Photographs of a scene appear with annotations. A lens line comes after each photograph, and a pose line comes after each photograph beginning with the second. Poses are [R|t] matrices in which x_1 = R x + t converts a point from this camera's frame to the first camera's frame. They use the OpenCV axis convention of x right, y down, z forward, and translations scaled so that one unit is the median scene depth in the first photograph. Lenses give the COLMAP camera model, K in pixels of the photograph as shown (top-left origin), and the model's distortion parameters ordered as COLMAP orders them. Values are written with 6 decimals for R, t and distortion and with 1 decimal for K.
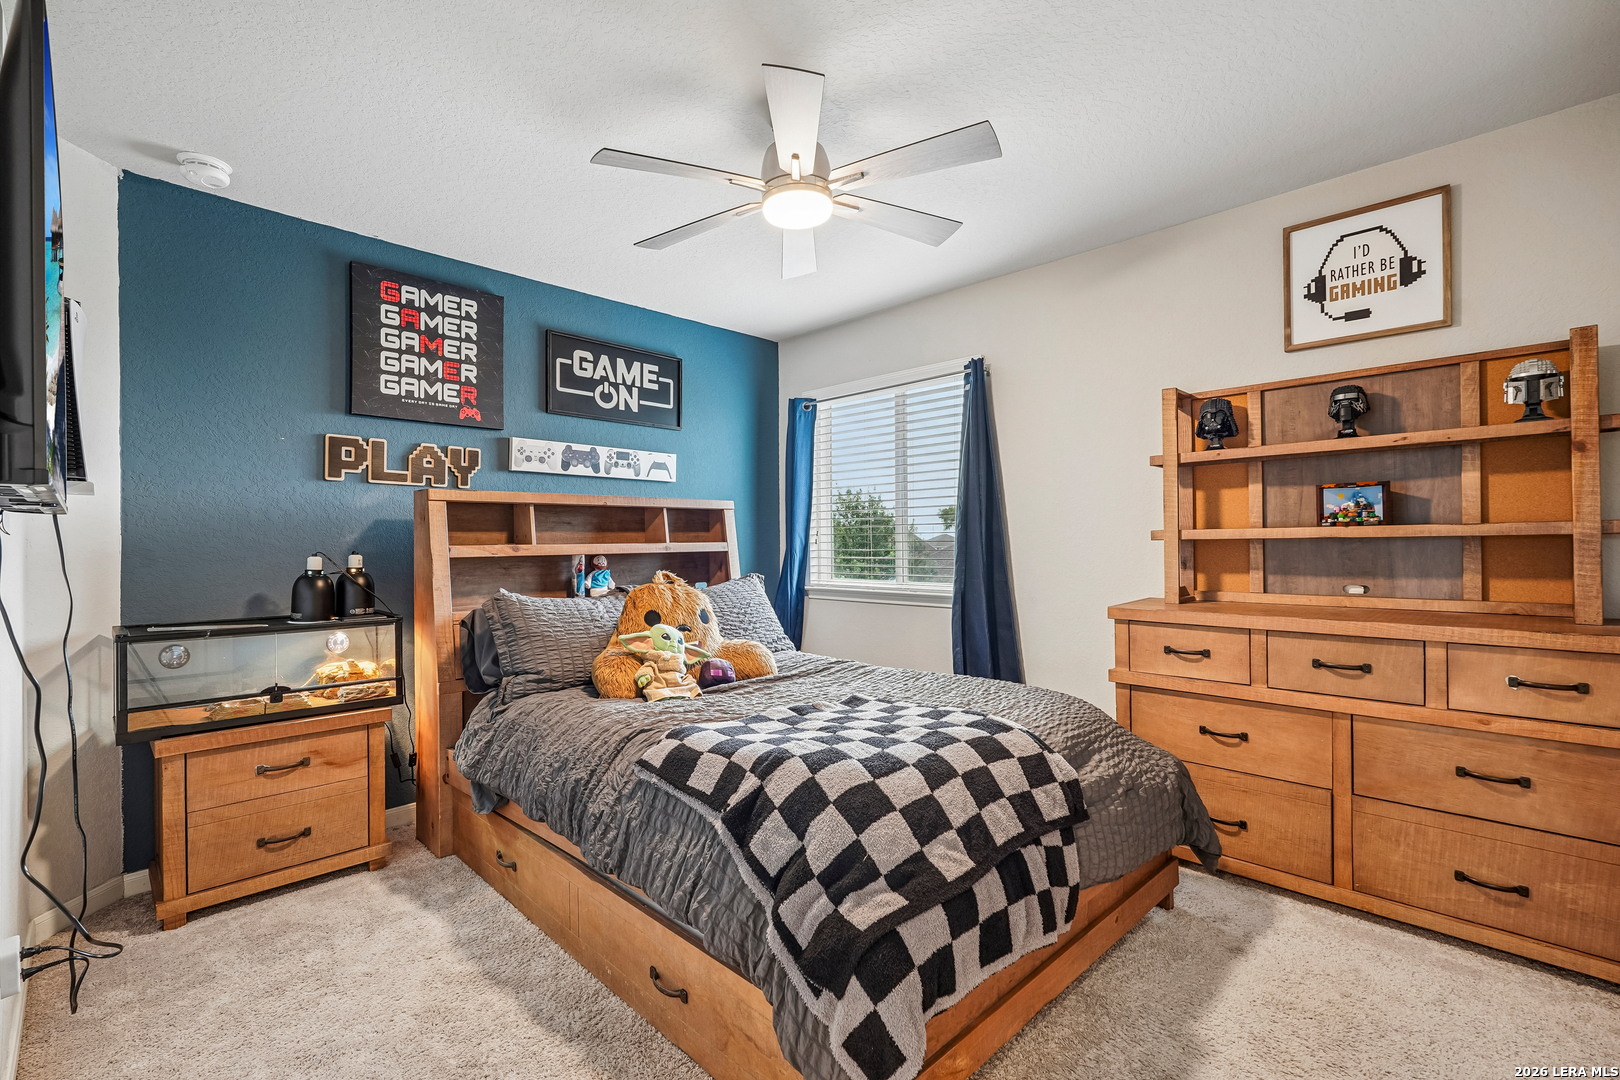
lens RADIAL K [[714.3, 0, 803.7], [0, 714.3, 541.6], [0, 0, 1]] dist [-0.015613, 0.007807]
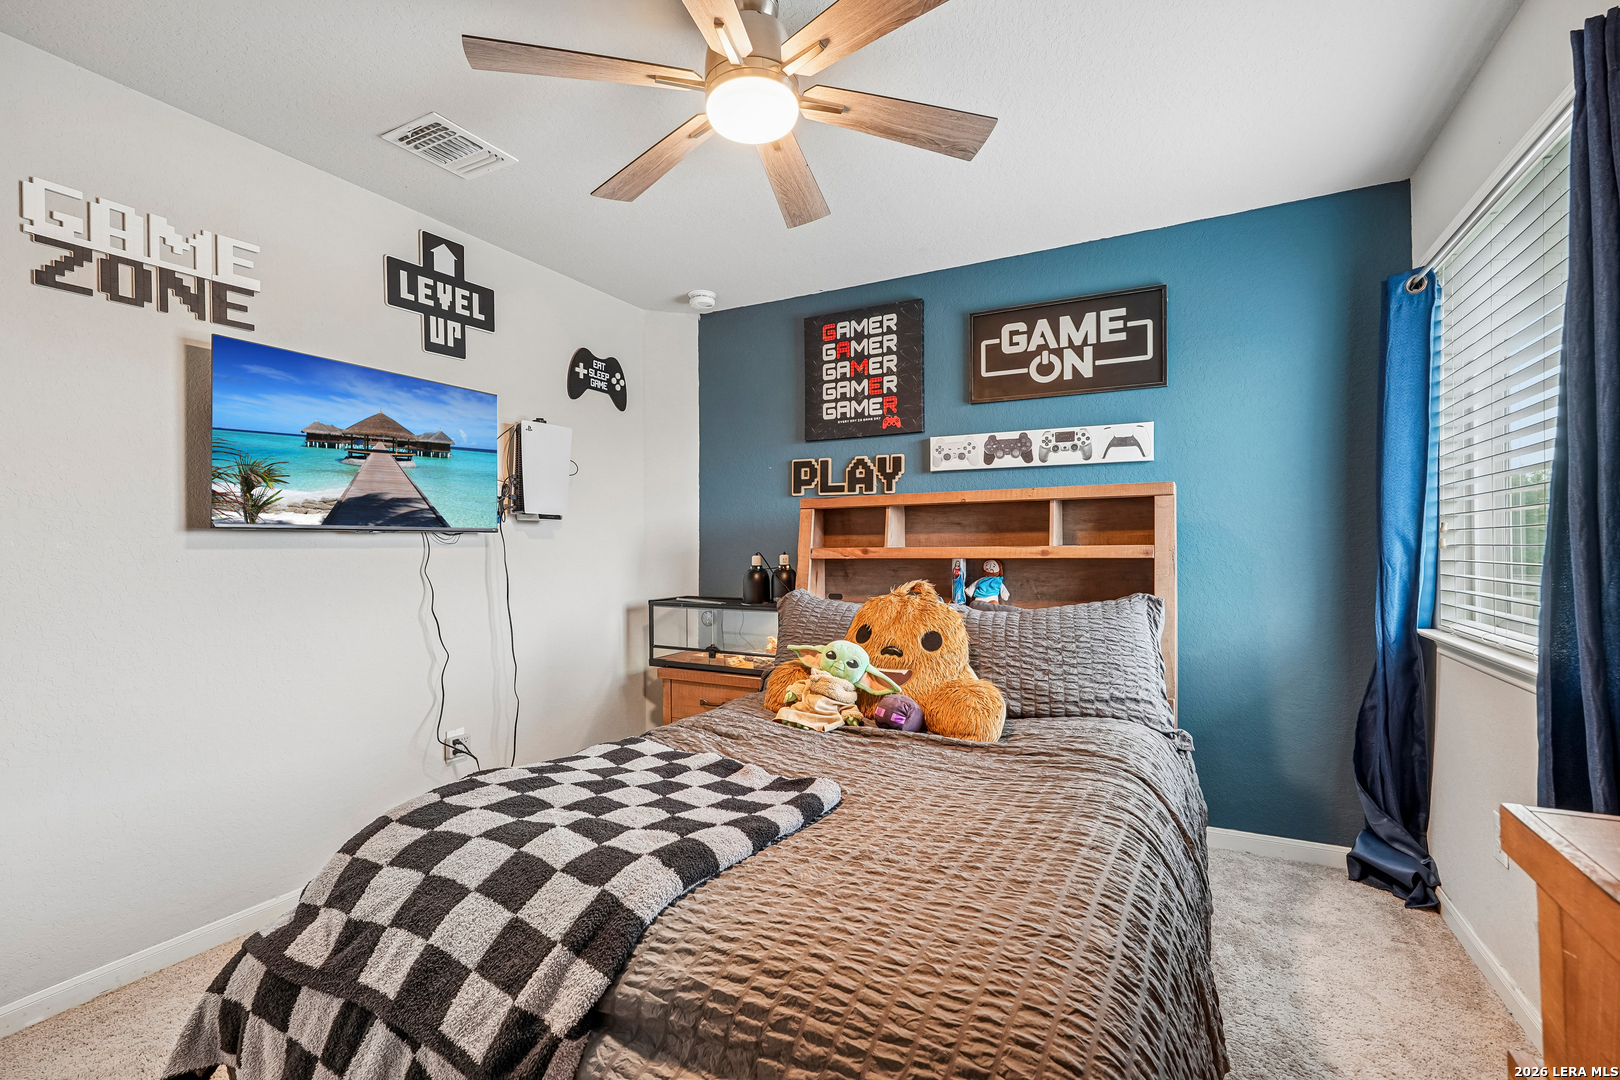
lens RADIAL K [[714.3, 0, 803.7], [0, 714.3, 541.6], [0, 0, 1]] dist [-0.015613, 0.007807]
pose [[0.290819, -0.000133, -0.956778, 0.483128], [0.003396, 0.999994, 0.000894, -0.004395], [0.956772, -0.003509, 0.290817, 0.547053]]
